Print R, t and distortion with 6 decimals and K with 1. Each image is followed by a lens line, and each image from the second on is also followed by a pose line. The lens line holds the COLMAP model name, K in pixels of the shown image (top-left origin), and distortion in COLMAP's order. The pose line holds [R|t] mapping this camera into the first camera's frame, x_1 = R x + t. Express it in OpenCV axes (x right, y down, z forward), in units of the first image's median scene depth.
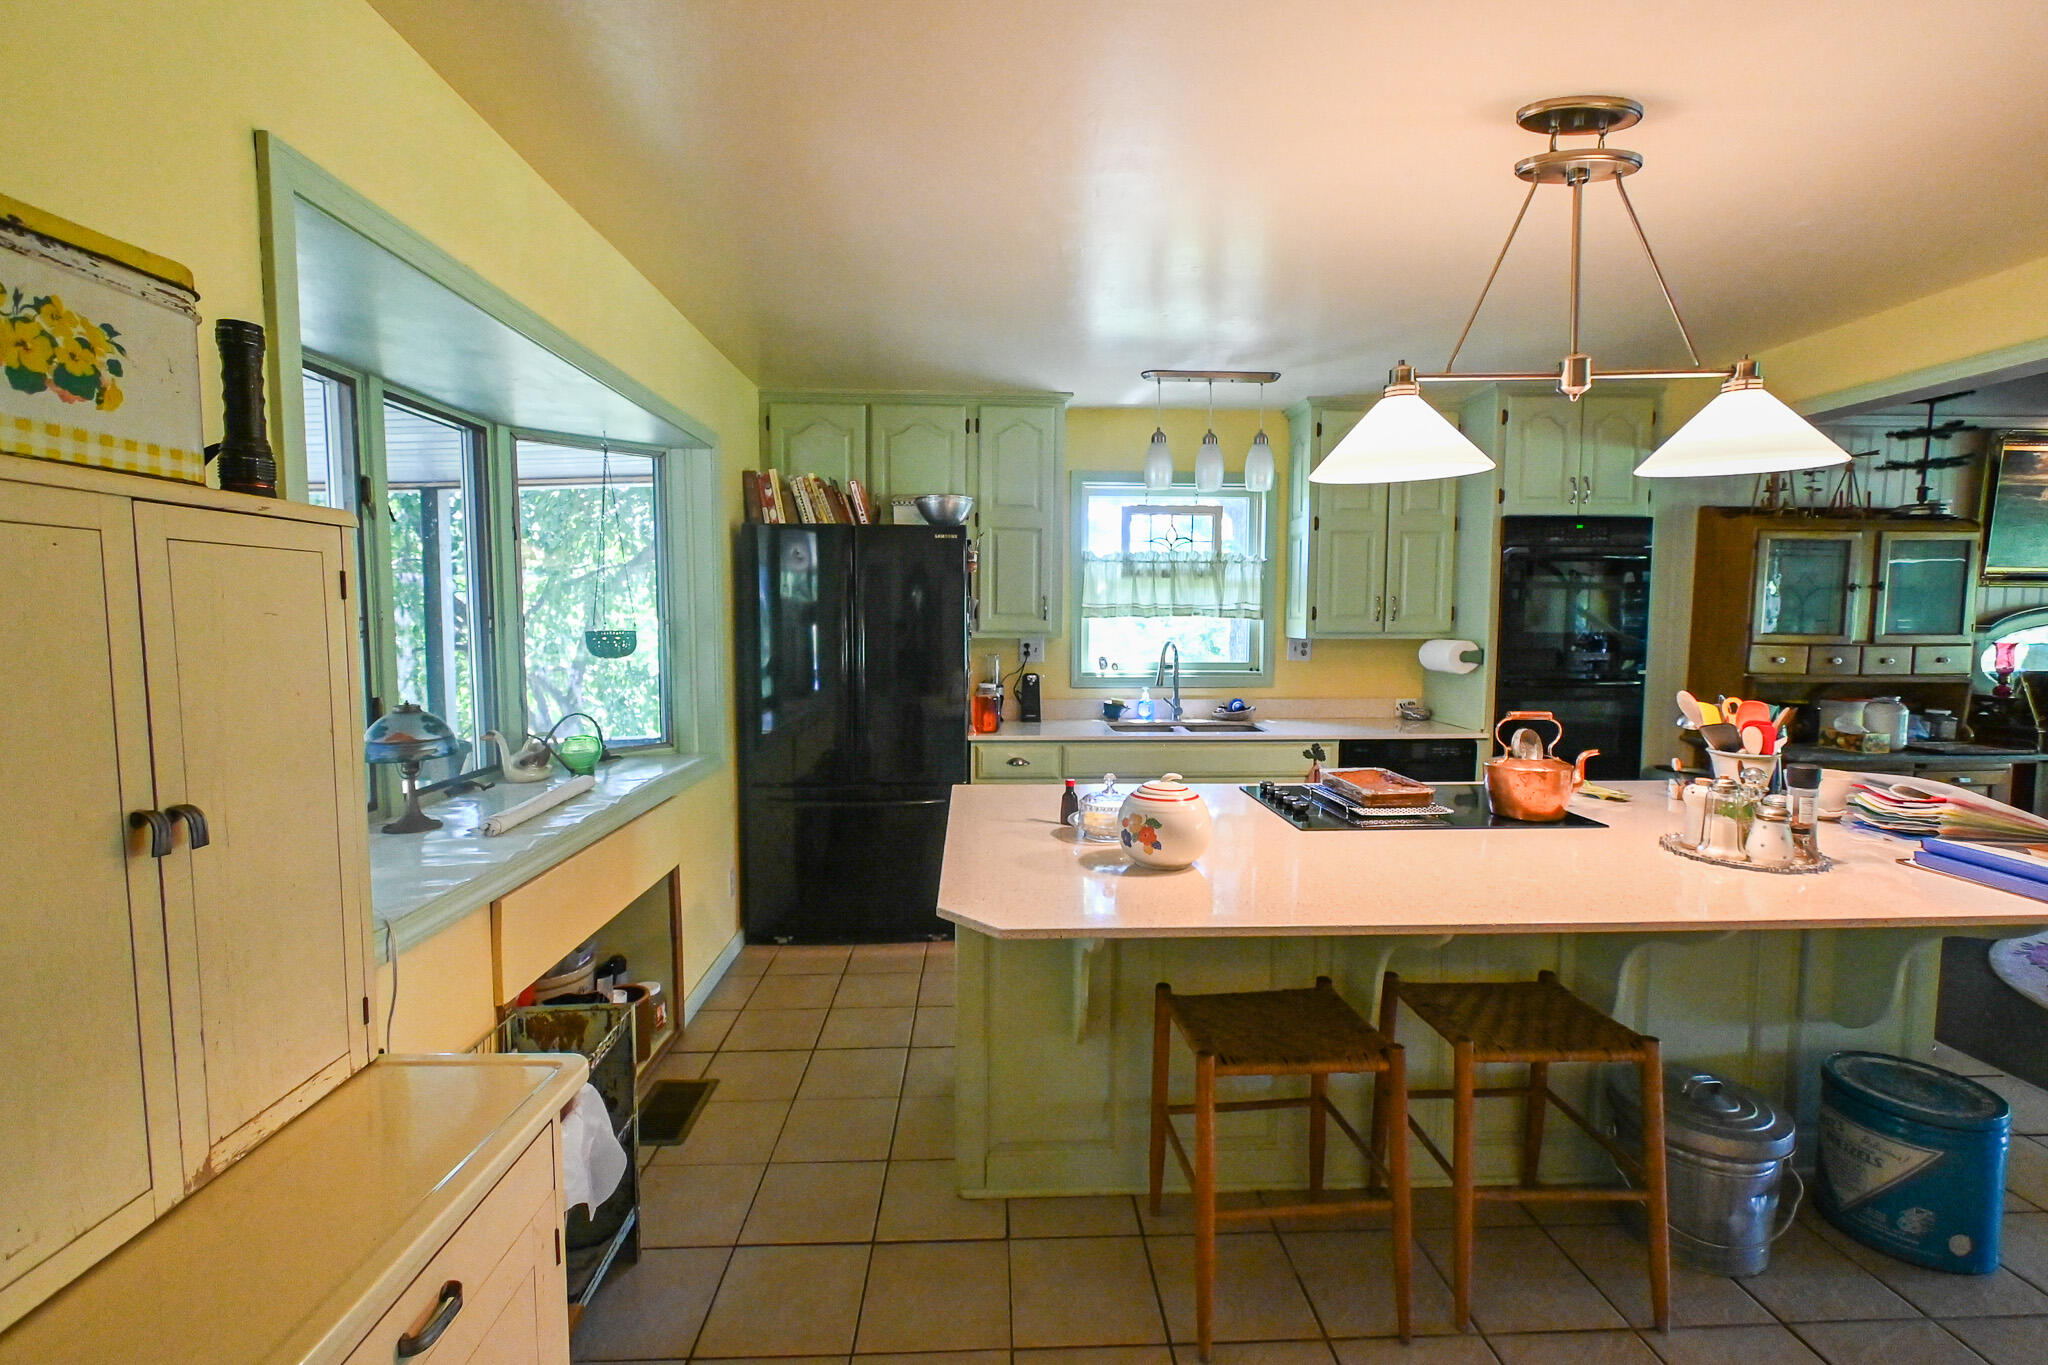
lens RADIAL K [[908.8, 0, 1024.0], [0, 908.8, 671.2], [0, 0, 1]] dist [0.009694, -0.004935]
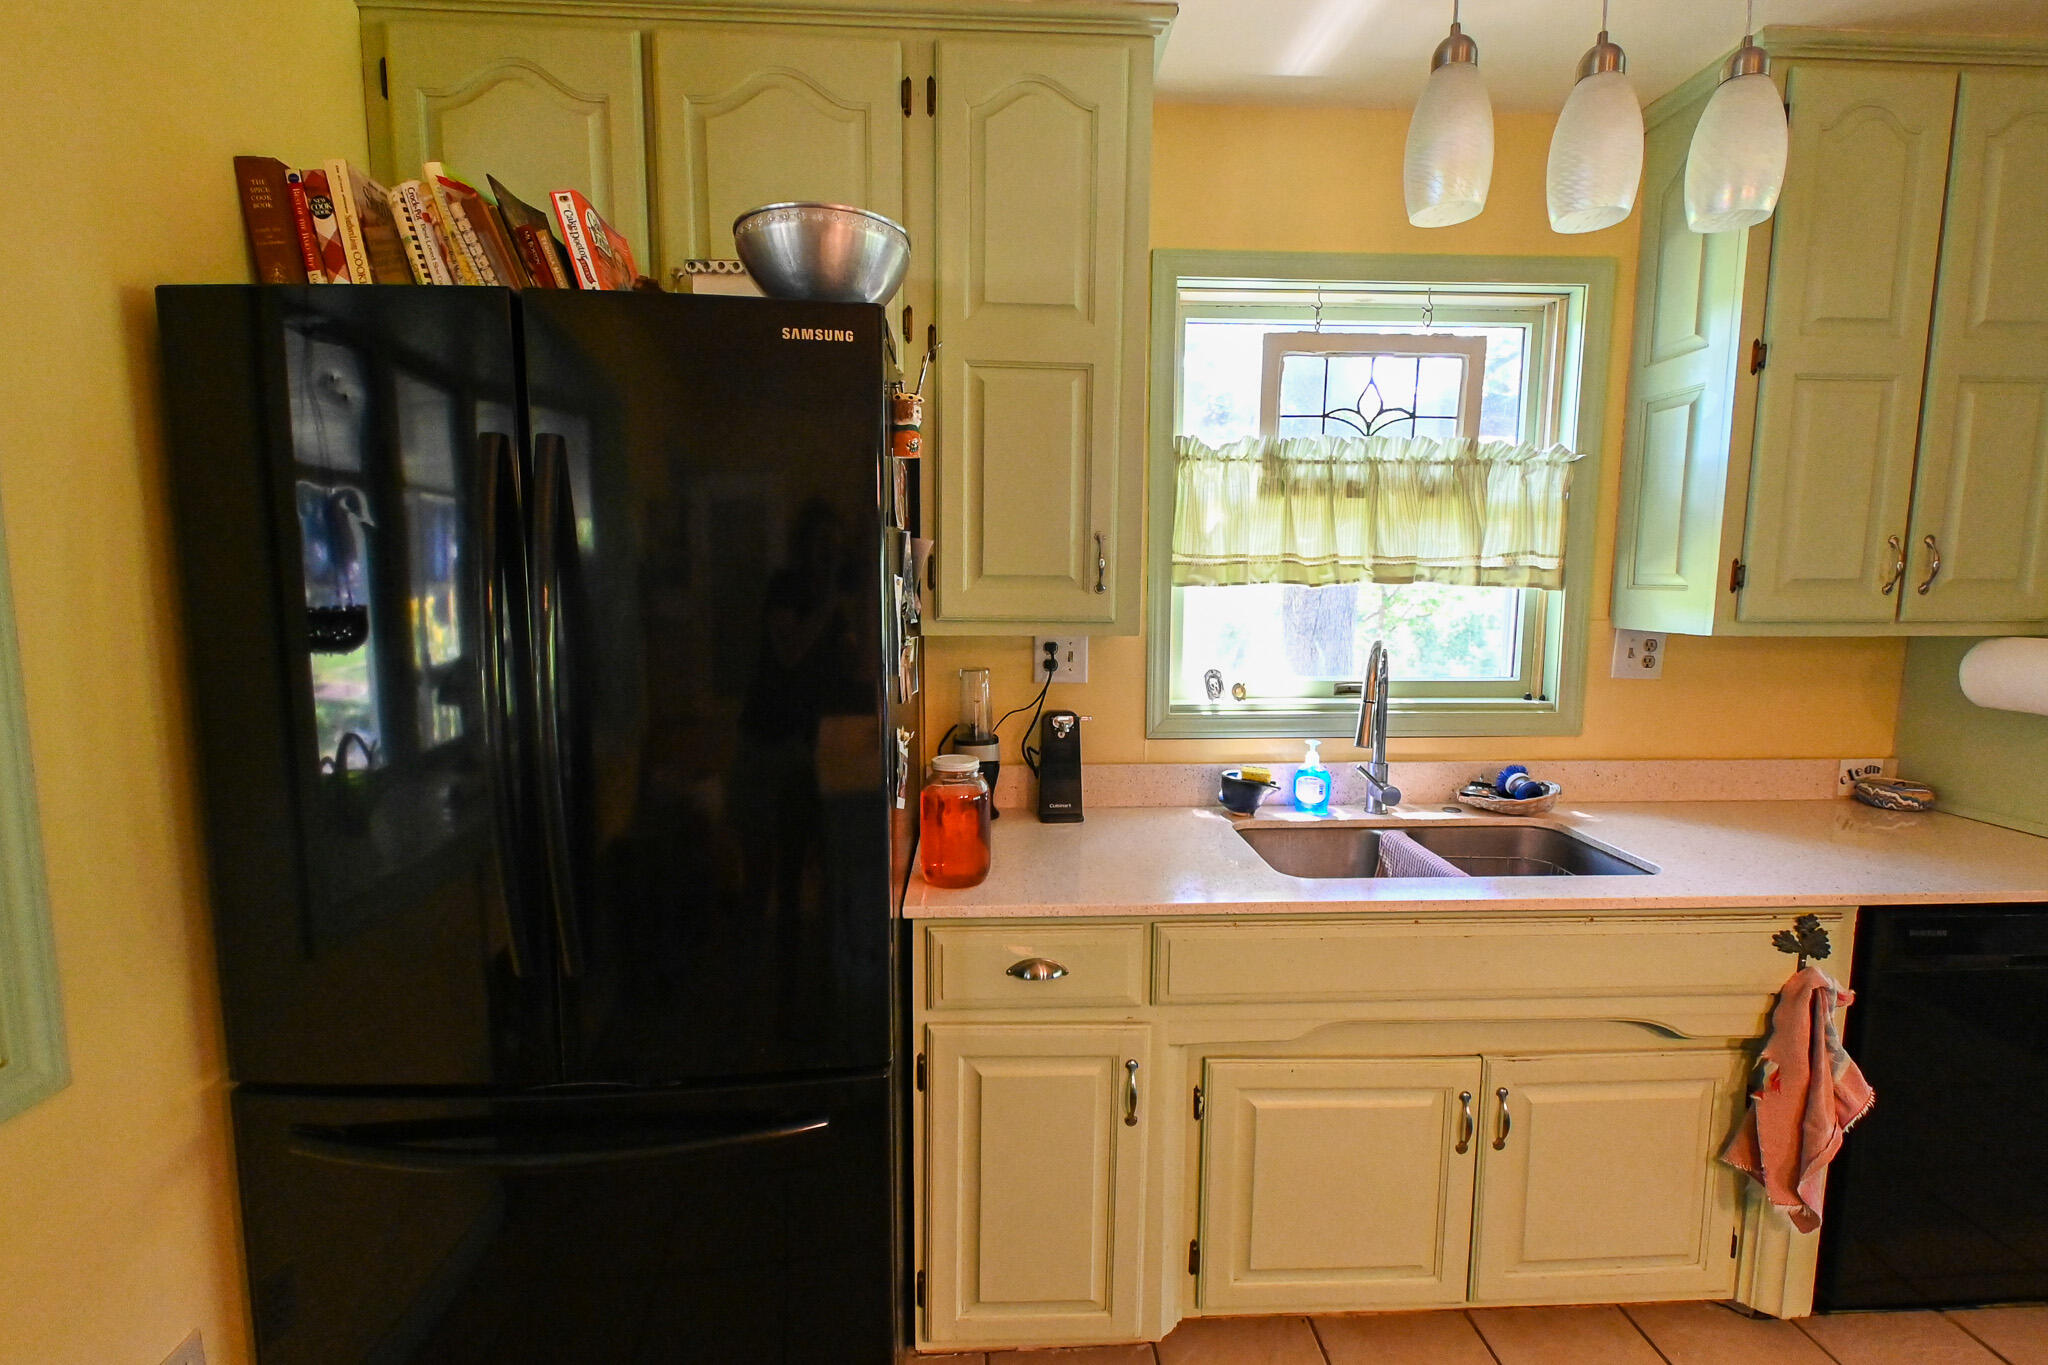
lens RADIAL K [[908.8, 0, 1024.4], [0, 908.8, 684.3], [0, 0, 1]] dist [0.009694, -0.004935]
pose [[0.999993, -0.000036, 0.003702, -0.011594], [-0.000166, 0.998510, 0.054566, -0.034694], [-0.003699, -0.054566, 0.998503, 0.547597]]
